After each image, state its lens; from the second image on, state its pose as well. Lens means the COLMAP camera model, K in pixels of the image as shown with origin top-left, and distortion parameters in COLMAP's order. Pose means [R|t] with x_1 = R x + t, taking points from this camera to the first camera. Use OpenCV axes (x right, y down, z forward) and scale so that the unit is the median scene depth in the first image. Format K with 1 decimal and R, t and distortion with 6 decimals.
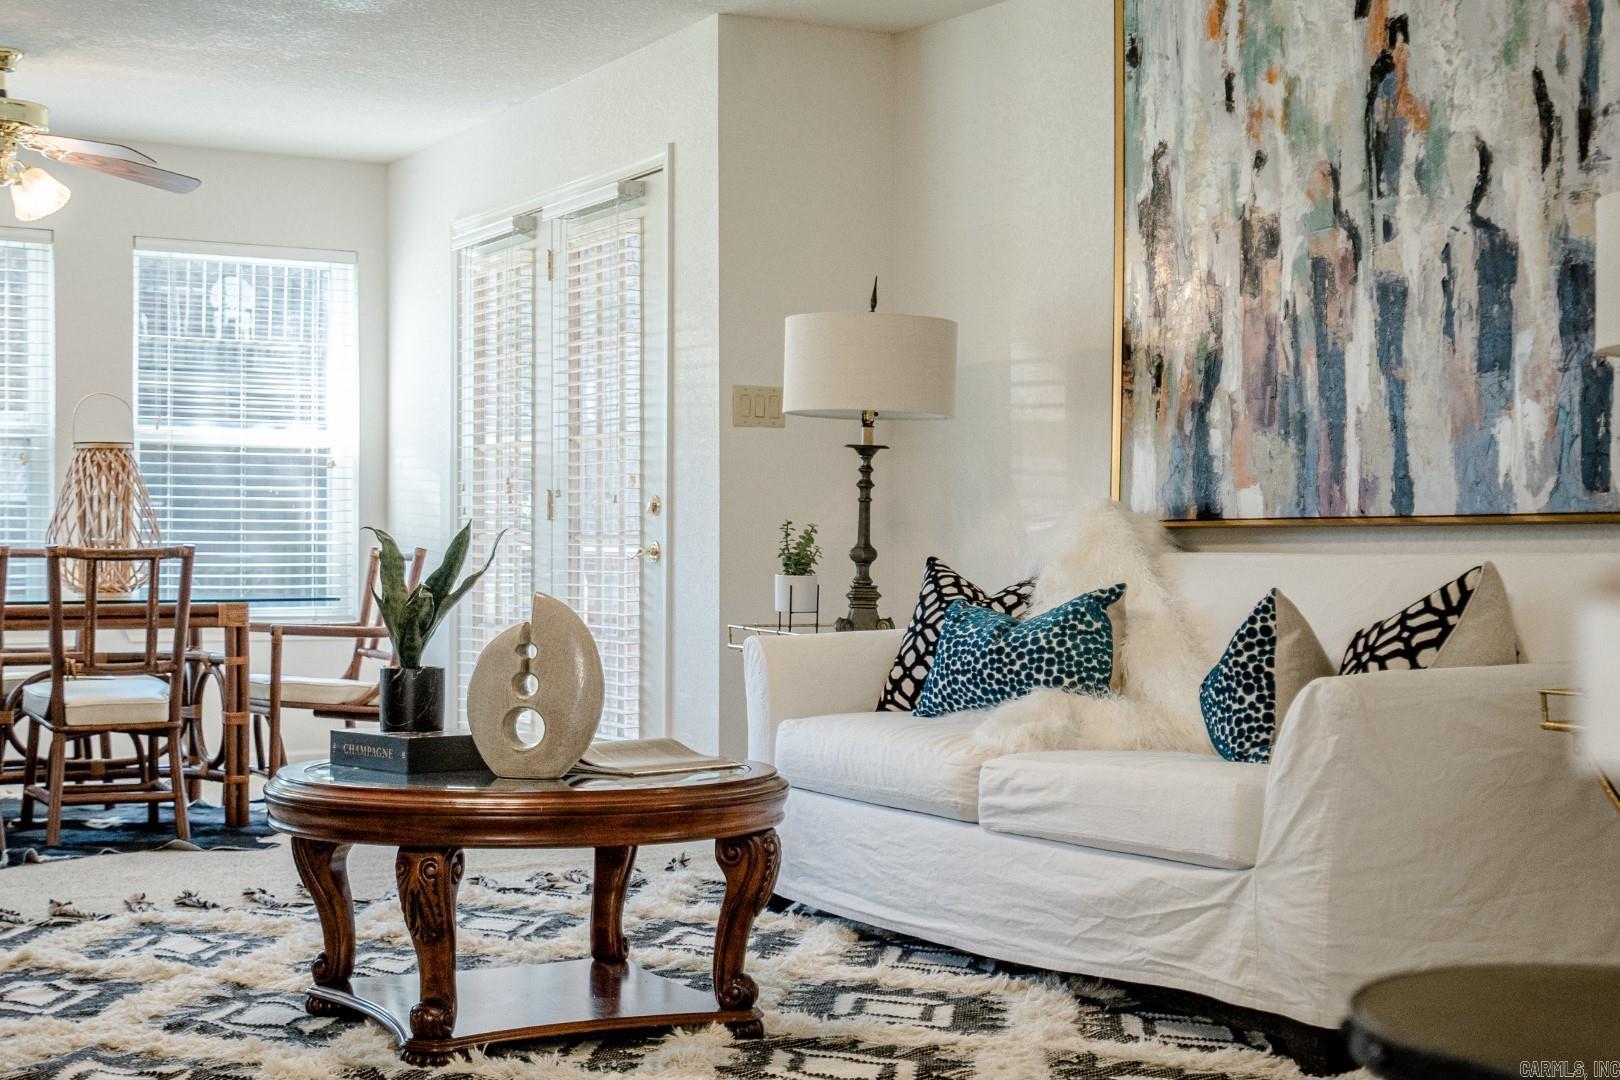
lens RADIAL K [[2369.7, 0, 810.0], [0, 2369.7, 540.0], [0, 0, 1]] dist [0.037096, 0.099617]
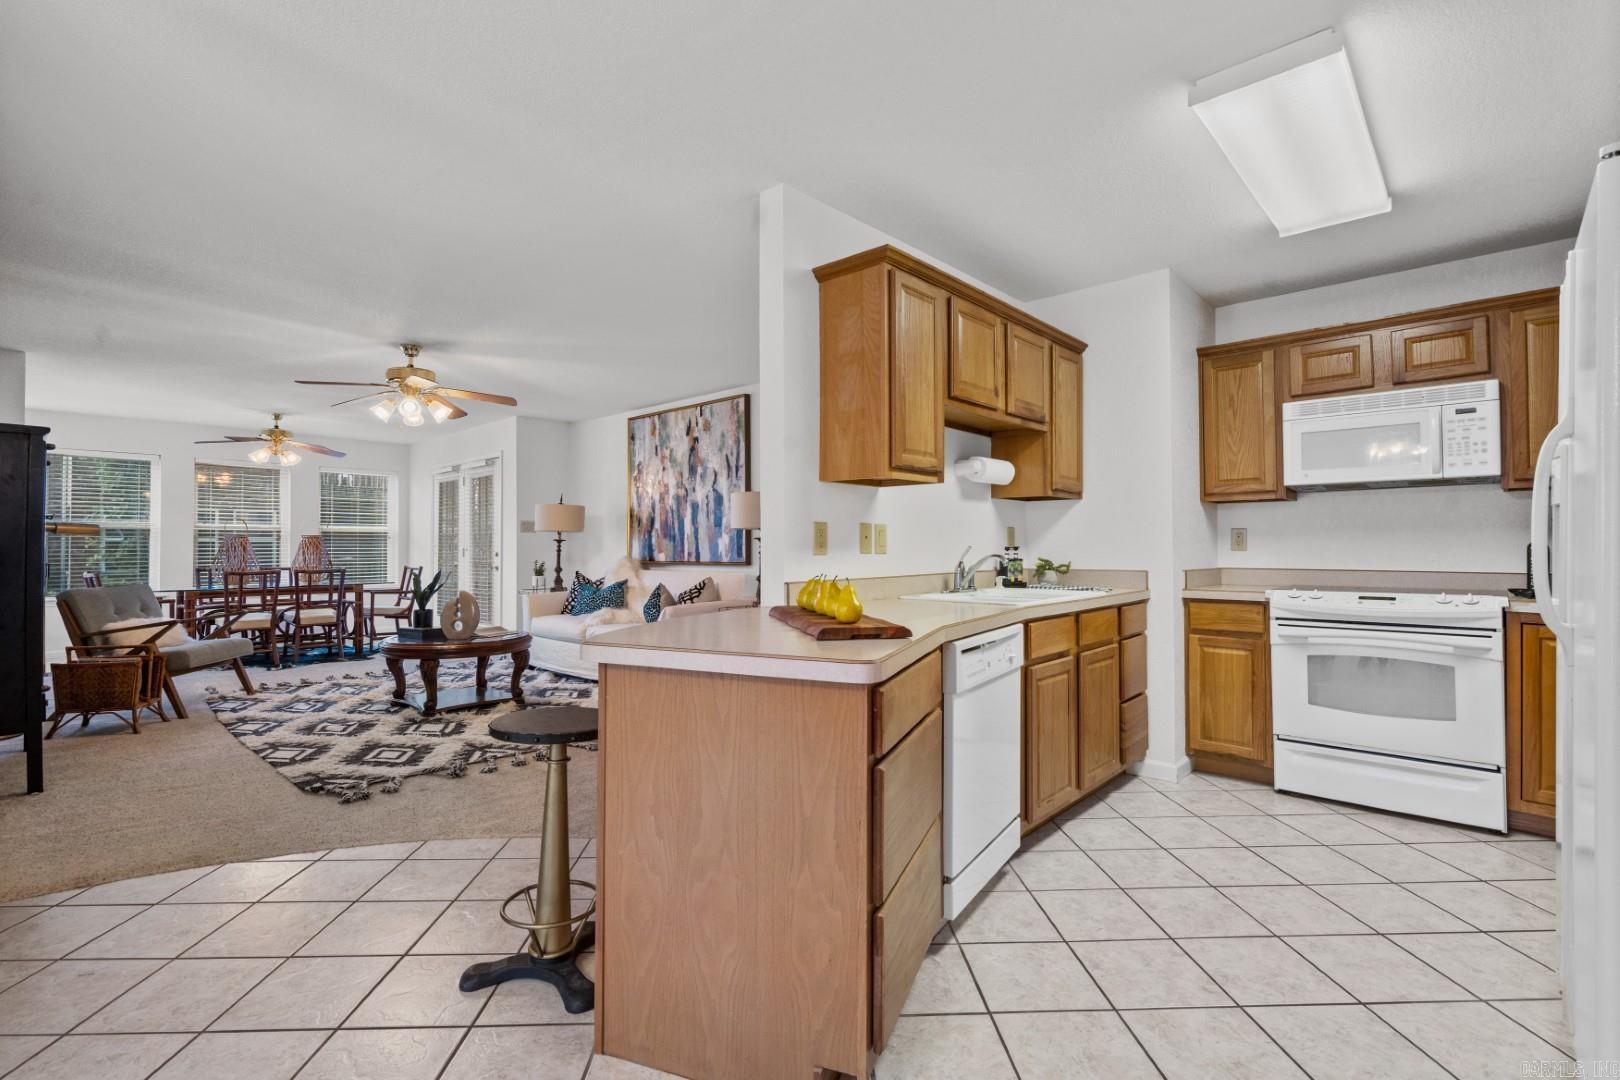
lens RADIAL K [[737.6, 0, 804.8], [0, 737.6, 536.0], [0, 0, 1]] dist [0.000875, 0.000427]
pose [[0.947372, -0.001044, 0.320132, 0.022223], [0.004369, 0.999944, -0.009670, -0.039560], [-0.320104, 0.010559, 0.947324, -0.229056]]
